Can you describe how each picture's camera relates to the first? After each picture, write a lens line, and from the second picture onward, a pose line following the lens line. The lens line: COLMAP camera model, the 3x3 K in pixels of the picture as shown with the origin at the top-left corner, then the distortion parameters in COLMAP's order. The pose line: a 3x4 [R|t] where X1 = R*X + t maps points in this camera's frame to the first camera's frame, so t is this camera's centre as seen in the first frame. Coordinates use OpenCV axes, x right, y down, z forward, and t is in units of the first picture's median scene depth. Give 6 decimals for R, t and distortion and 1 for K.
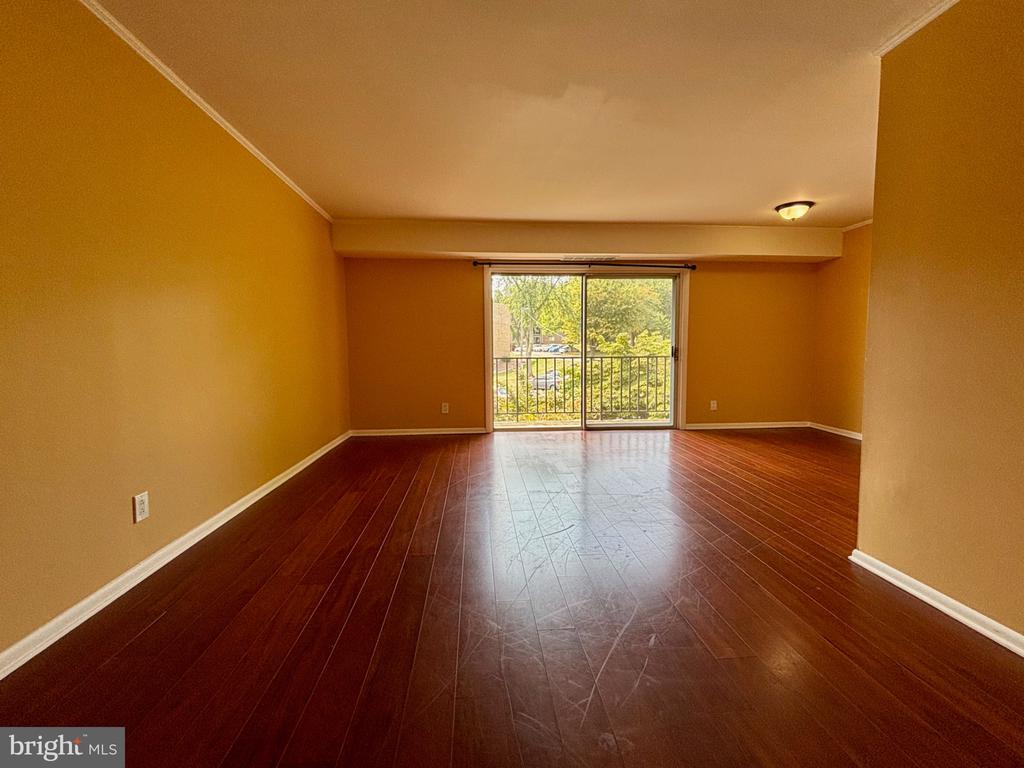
lens RADIAL K [[436.1, 0, 508.9], [0, 436.1, 381.3], [0, 0, 1]] dist [0.000521, -0.000515]
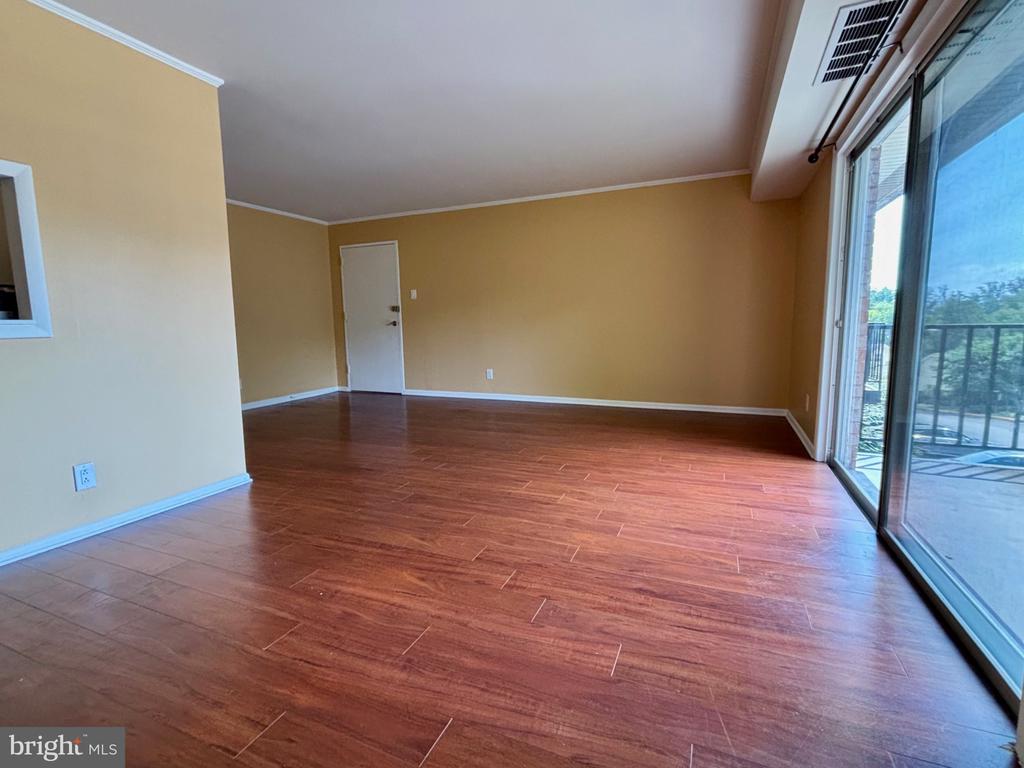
lens RADIAL K [[479.3, 0, 508.0], [0, 479.3, 383.0], [0, 0, 1]] dist [-0.001991, -0.000921]
pose [[-0.463433, 0.121656, -0.877741, 0.660256], [-0.046945, 0.985769, 0.161415, -0.057121], [0.884888, 0.116011, -0.451127, 0.914572]]
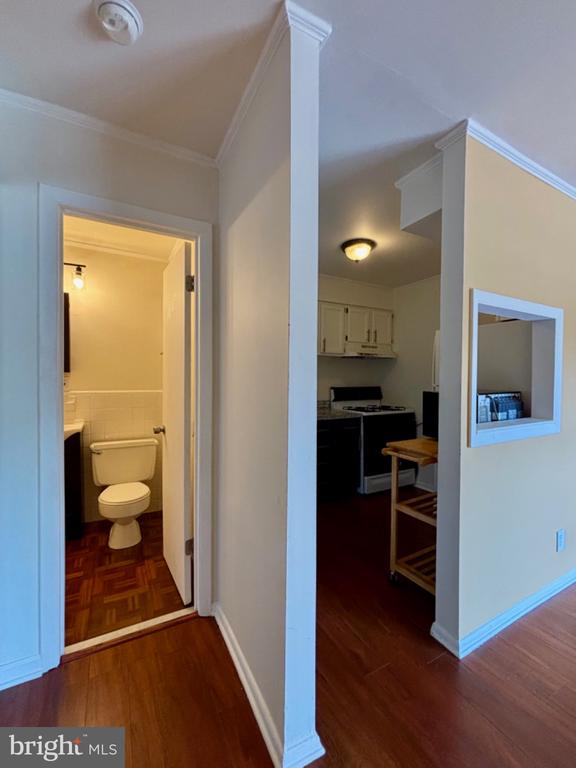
lens RADIAL K [[322.9, 0, 282.8], [0, 322.9, 382.5], [0, 0, 1]] dist [0.005444, -0.000038]
pose [[-0.915712, 0.004700, -0.401809, 0.905698], [-0.029721, 0.996401, 0.079389, -0.087437], [0.400736, 0.084639, -0.912276, 0.593782]]
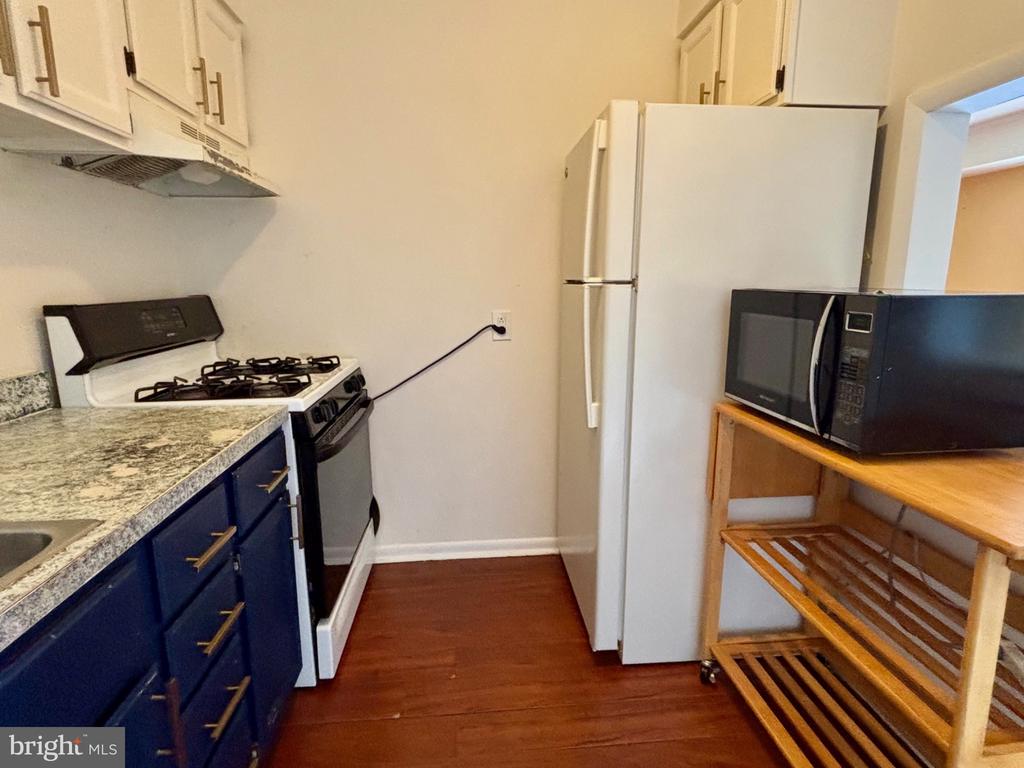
lens RADIAL K [[539.6, 0, 511.7], [0, 539.6, 381.2], [0, 0, 1]] dist [-0.000154, -0.000757]
pose [[0.017704, 0.188863, -0.981844, 0.763288], [-0.065580, 0.980102, 0.187346, -0.047817], [0.997690, 0.061073, 0.029737, 0.171508]]
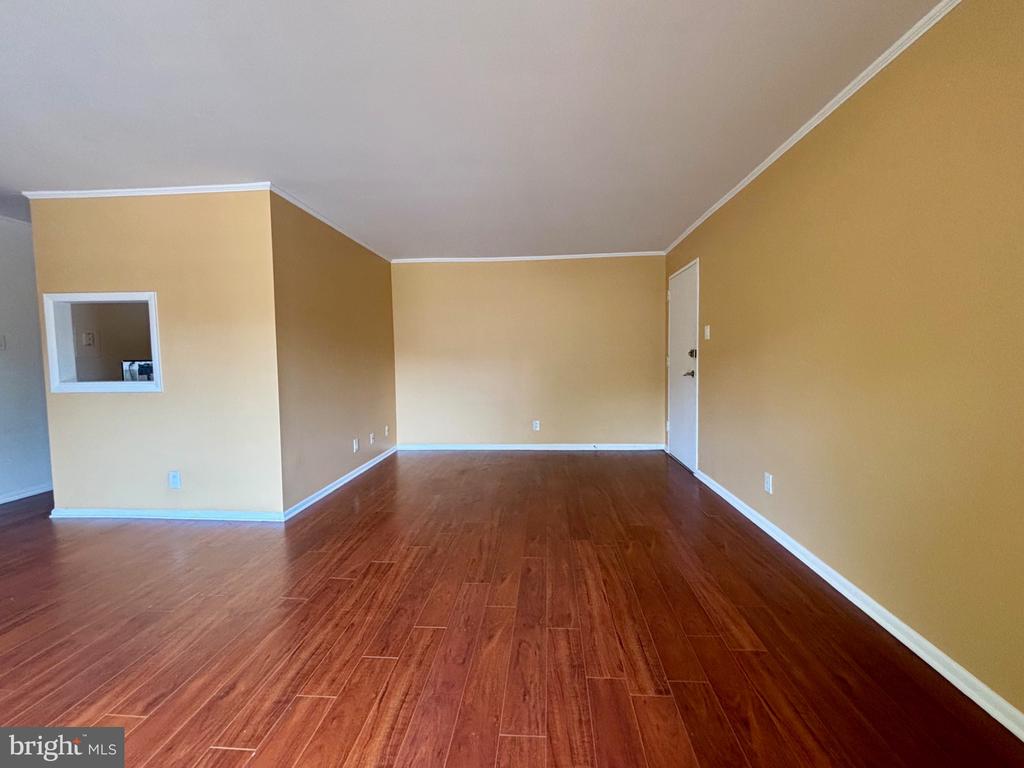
lens RADIAL K [[430.5, 0, 517.3], [0, 430.5, 381.1], [0, 0, 1]] dist [0.005444, -0.000038]
pose [[-0.989613, 0.006751, 0.143600, -0.085290], [0.025336, 0.991452, 0.127991, -0.091343], [-0.141509, 0.130300, -0.981324, 0.905242]]
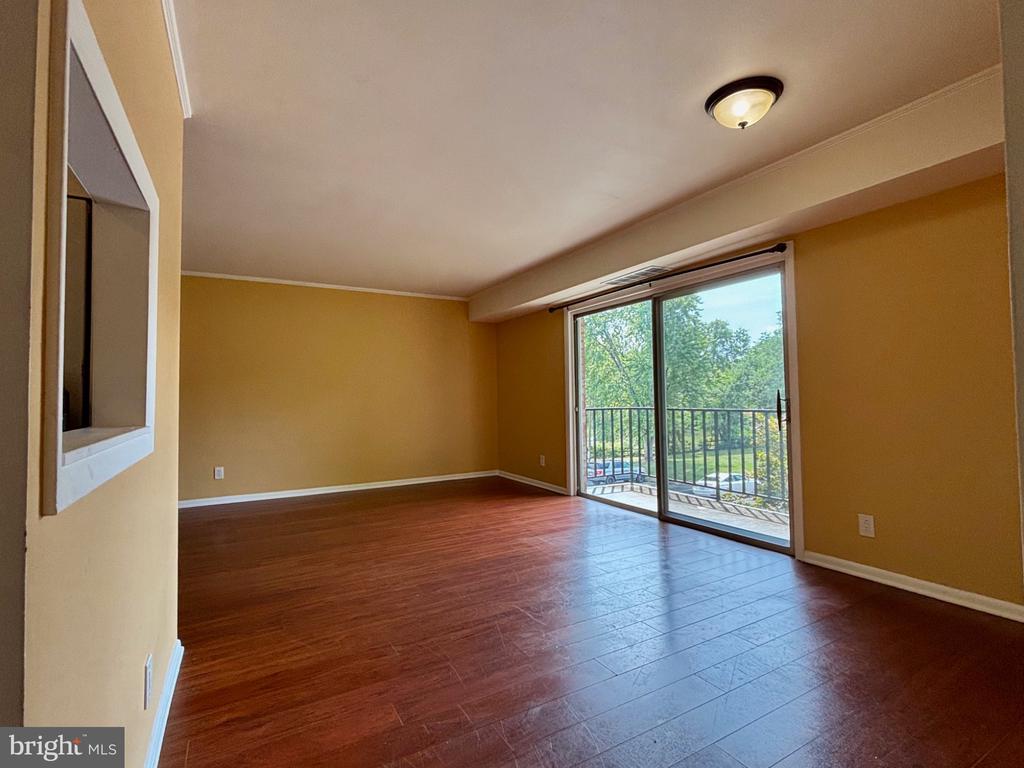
lens RADIAL K [[487.3, 0, 507.7], [0, 487.3, 382.0], [0, 0, 1]] dist [0.052044, -0.077258]
pose [[0.425550, -0.030307, -0.904427, 0.797728], [-0.053286, 0.996866, -0.058477, -0.044840], [0.903365, 0.073078, 0.422601, 0.452954]]
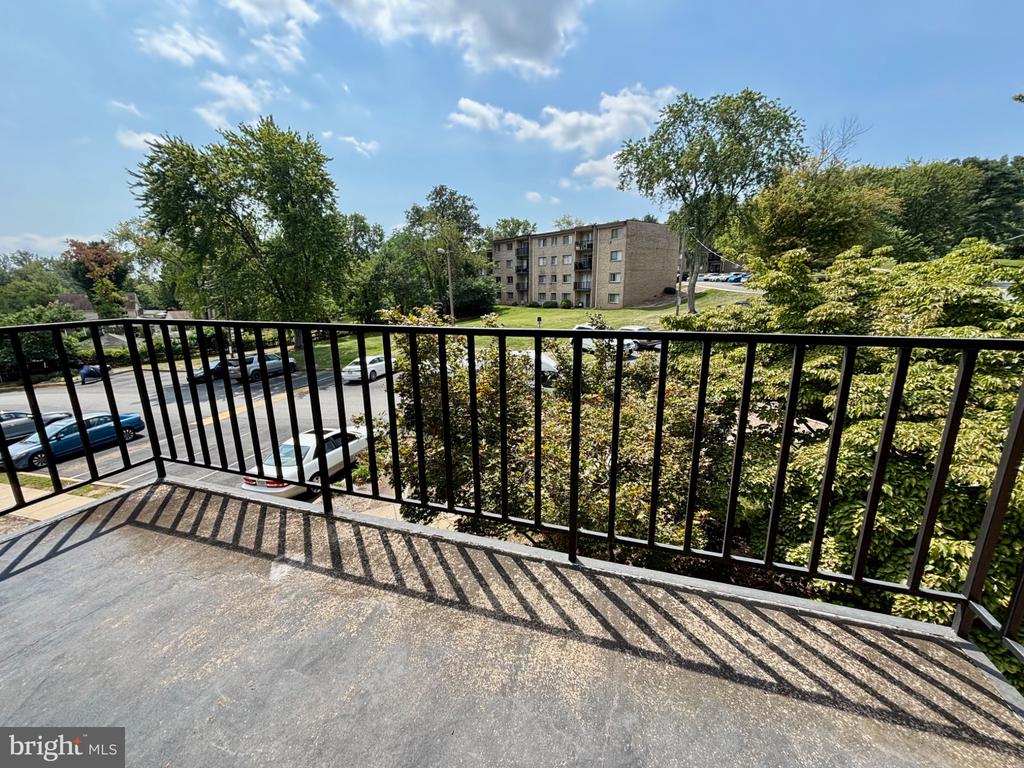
lens RADIAL K [[413.6, 0, 509.1], [0, 413.6, 383.6], [0, 0, 1]] dist [0.001106, -0.000143]
pose [[0.923130, 0.085948, -0.374758, 0.356598], [-0.020104, 0.984151, 0.176187, -0.092598], [0.383961, -0.155110, 0.910228, 1.022278]]
